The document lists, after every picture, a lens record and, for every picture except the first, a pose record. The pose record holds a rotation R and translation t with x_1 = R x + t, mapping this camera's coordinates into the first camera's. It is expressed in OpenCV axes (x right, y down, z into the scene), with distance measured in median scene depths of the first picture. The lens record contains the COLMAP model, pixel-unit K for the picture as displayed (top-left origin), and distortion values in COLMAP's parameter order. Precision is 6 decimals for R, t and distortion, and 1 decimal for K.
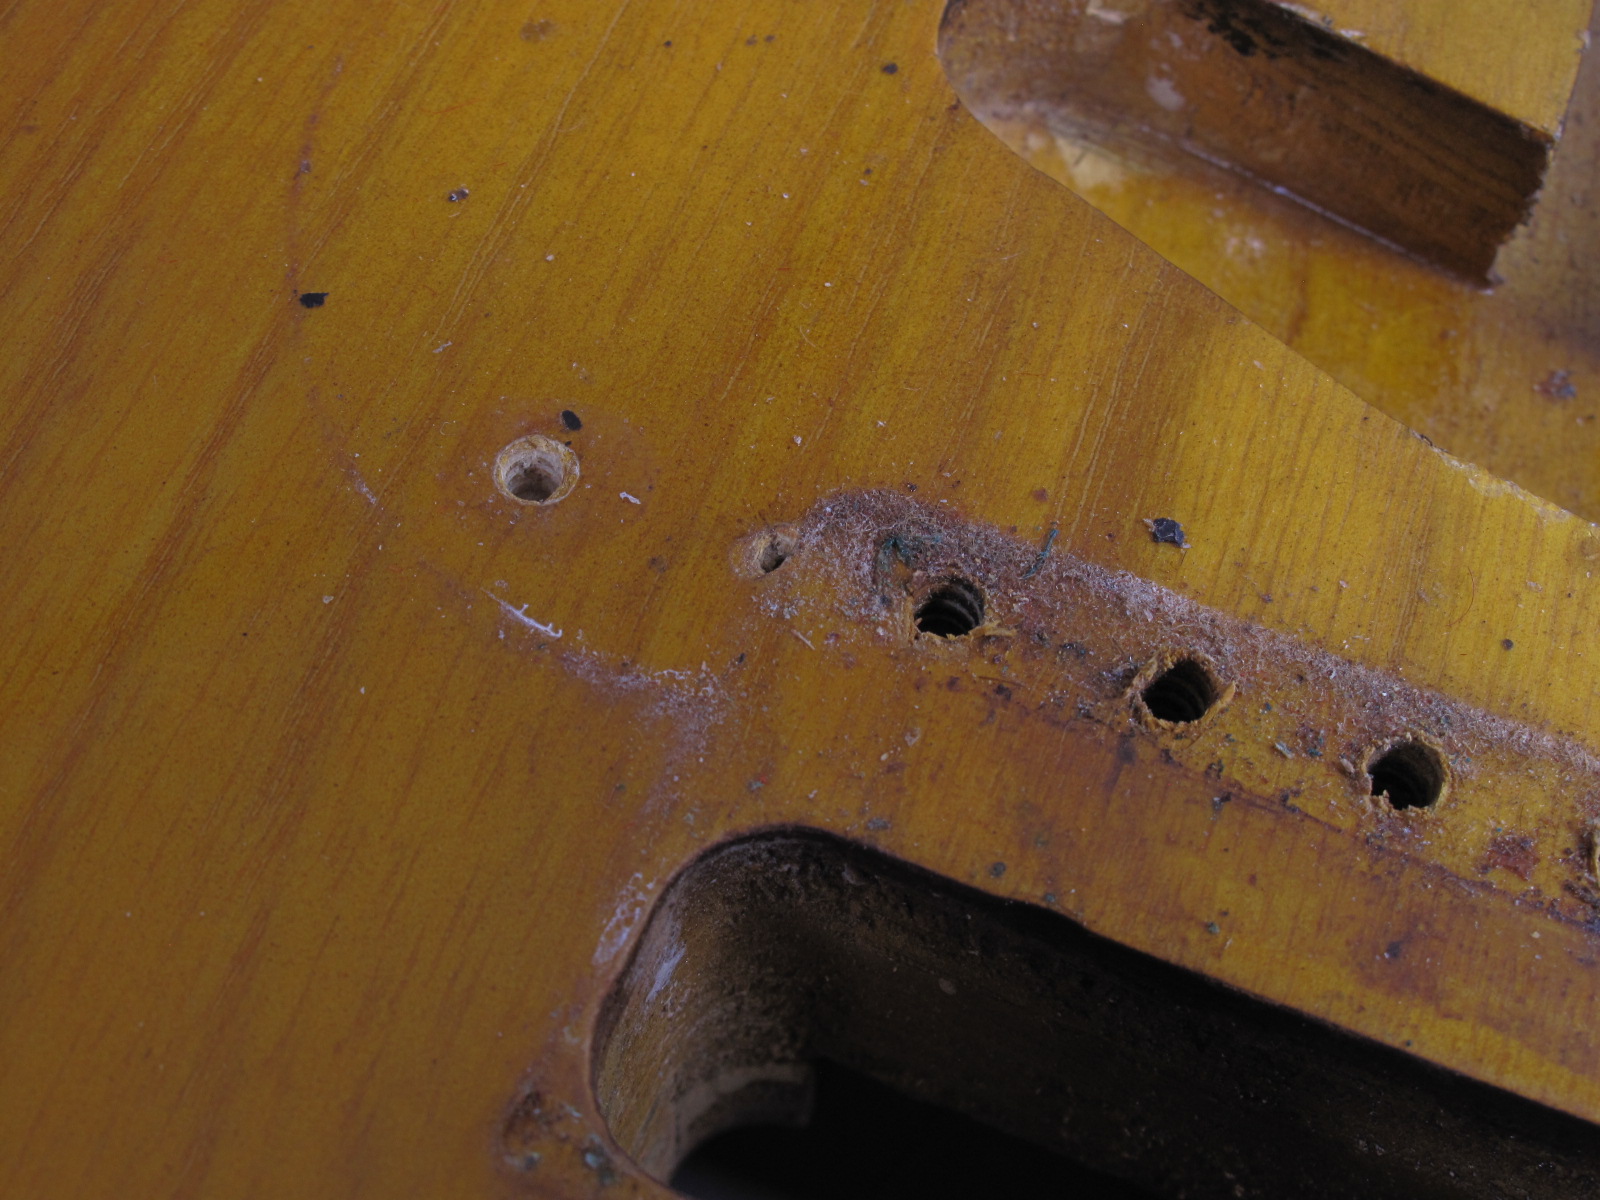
lens RADIAL K [[2090.0, 0, 811.9], [0, 2090.0, 602.0], [0, 0, 1]] dist [-0.151741, 0.000000]
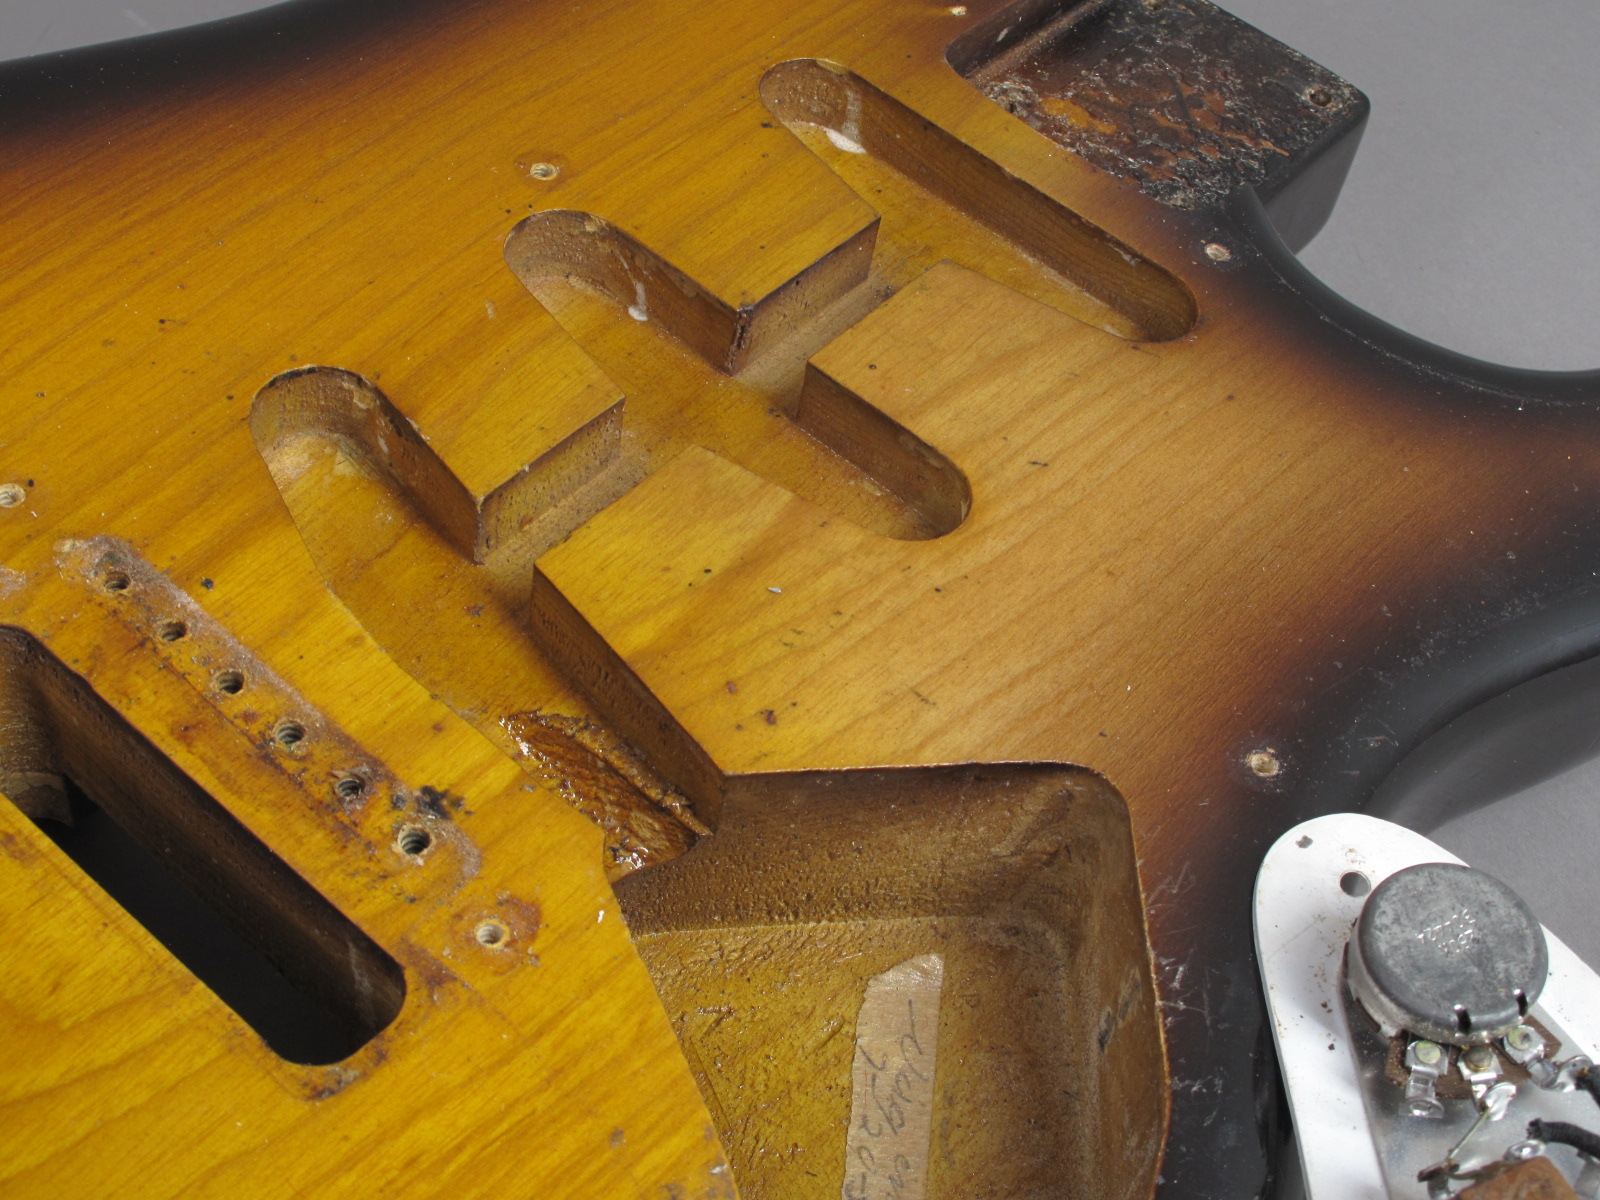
lens RADIAL K [[2183.4, 0, 794.7], [0, 2183.4, 611.1], [0, 0, 1]] dist [-0.073303, 0.000000]
pose [[0.947951, 0.298132, -0.111828, 1.238157], [-0.312102, 0.939558, -0.140792, 0.160979], [0.063094, 0.168366, 0.983703, -1.735569]]
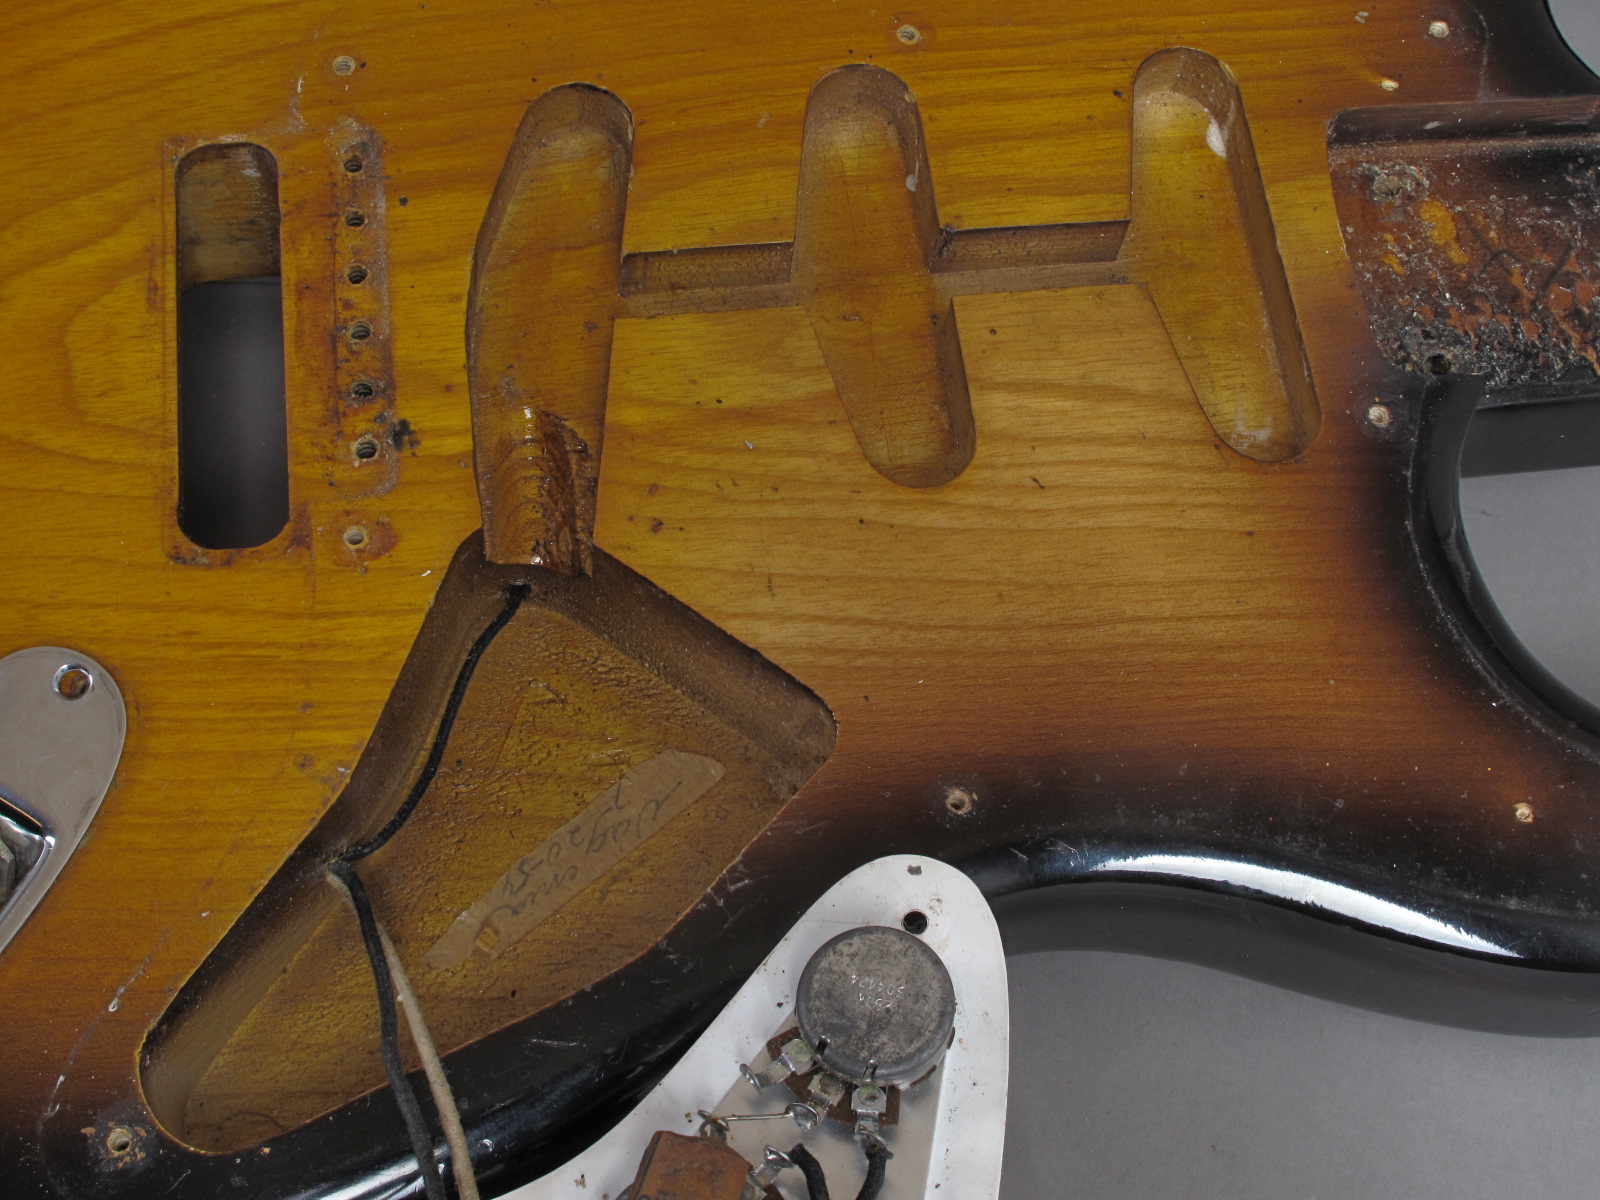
lens RADIAL K [[2183.4, 0, 793.1], [0, 2183.4, 594.3], [0, 0, 1]] dist [-0.073303, 0.000000]
pose [[0.499636, 0.796850, -0.339697, 2.340220], [-0.768923, 0.588568, 0.249690, -1.096160], [0.398901, 0.136447, 0.906786, -2.036798]]
